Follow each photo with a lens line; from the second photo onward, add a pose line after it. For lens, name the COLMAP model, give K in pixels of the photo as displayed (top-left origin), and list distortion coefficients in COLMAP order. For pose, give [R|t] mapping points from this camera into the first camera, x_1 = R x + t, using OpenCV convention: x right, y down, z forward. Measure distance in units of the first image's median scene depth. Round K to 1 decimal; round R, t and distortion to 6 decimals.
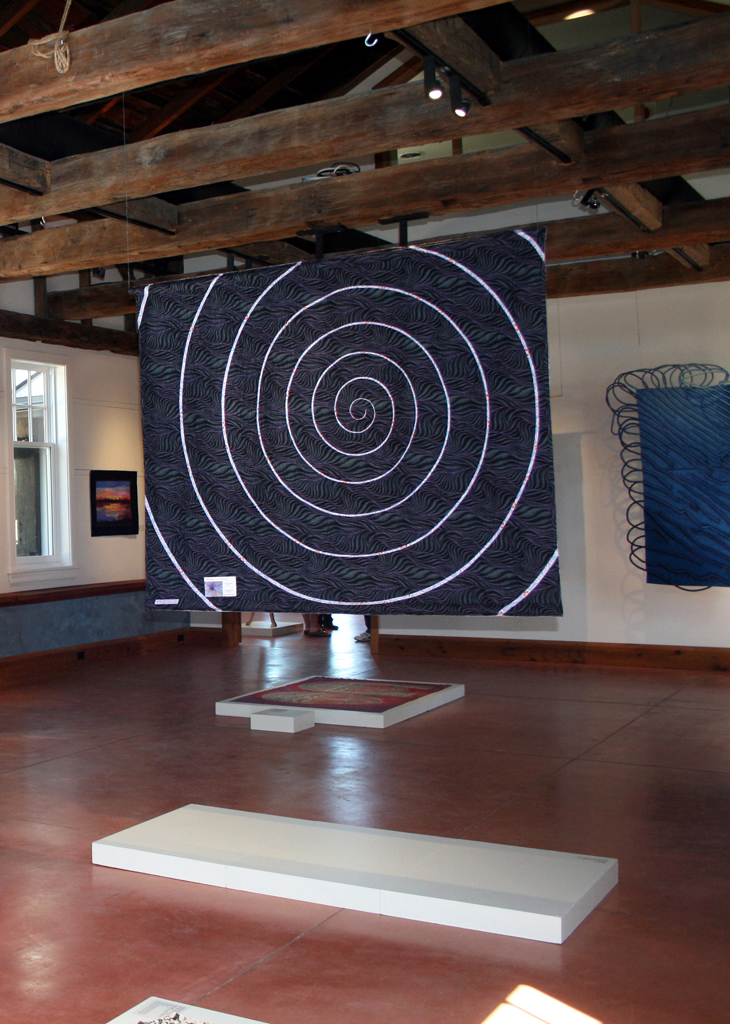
lens RADIAL K [[1477.9, 0, 365.1], [0, 1477.9, 511.4], [0, 0, 1]] dist [-0.128896, 0.000000]
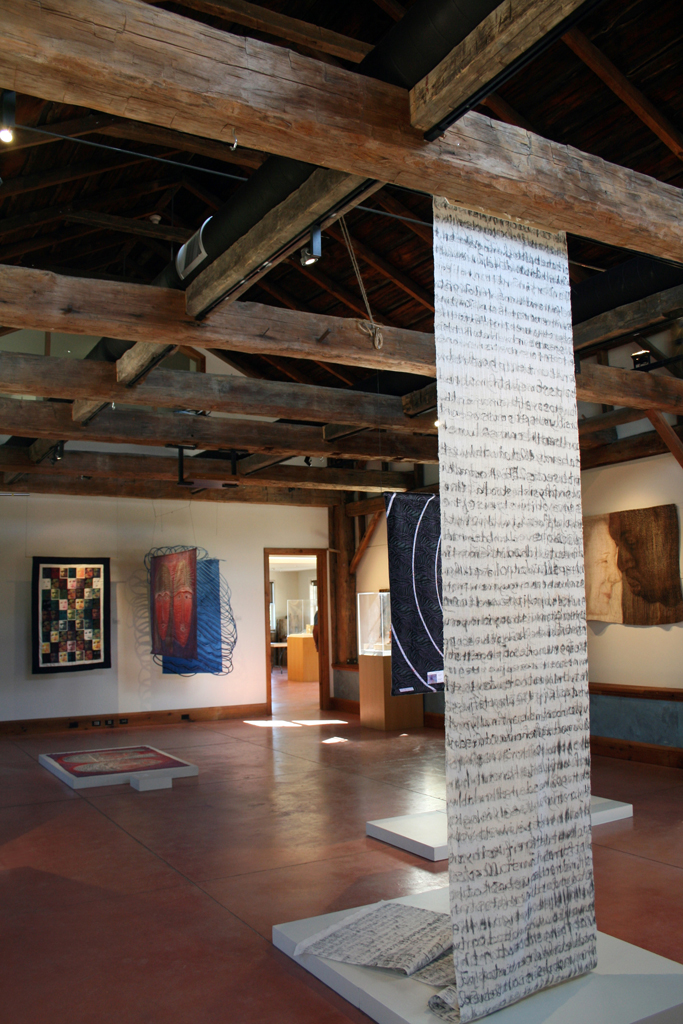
lens RADIAL K [[862.8, 0, 341.0], [0, 862.8, 514.9], [0, 0, 1]] dist [-0.091798, -0.001743]
pose [[0.423110, 0.107452, 0.899685, -0.912900], [0.010966, 0.992263, -0.123666, -0.011375], [-0.906012, 0.062190, 0.418658, 0.586497]]
